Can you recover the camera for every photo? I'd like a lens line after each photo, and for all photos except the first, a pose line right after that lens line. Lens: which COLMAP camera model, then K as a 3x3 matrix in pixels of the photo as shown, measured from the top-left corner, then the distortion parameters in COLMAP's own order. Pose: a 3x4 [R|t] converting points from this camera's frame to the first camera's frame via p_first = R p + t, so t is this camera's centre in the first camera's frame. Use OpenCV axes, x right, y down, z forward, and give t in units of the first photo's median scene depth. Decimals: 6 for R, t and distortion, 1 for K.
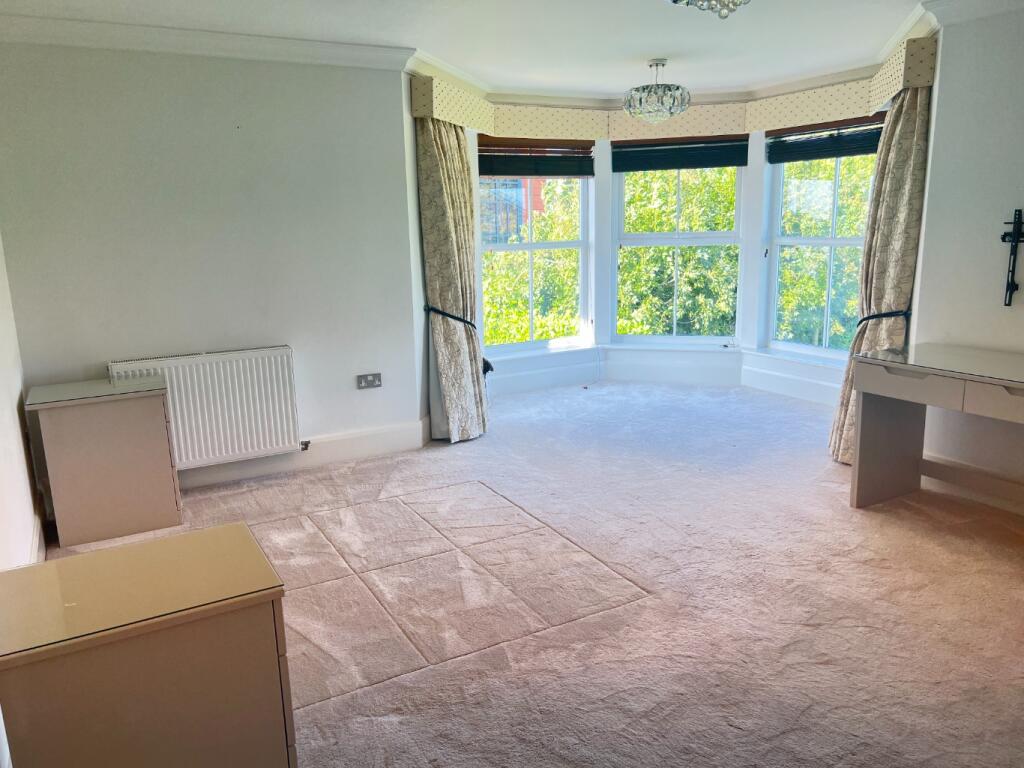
lens RADIAL K [[768.1, 0, 516.2], [0, 768.1, 382.0], [0, 0, 1]] dist [0.071962, -0.085315]
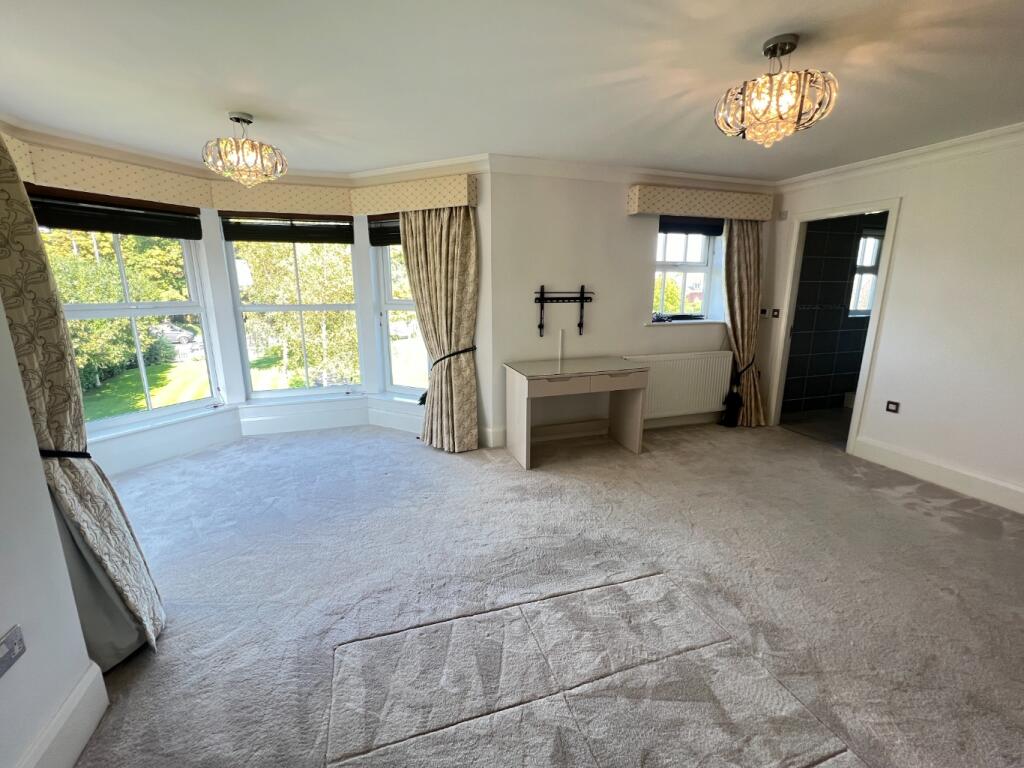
lens RADIAL K [[445.8, 0, 511.6], [0, 445.8, 386.5], [0, 0, 1]] dist [0.002084, 0.000146]
pose [[0.190991, -0.196965, 0.961627, -0.357253], [0.199424, 0.967016, 0.158461, -0.133235], [-0.961121, 0.161507, 0.223971, 0.679593]]
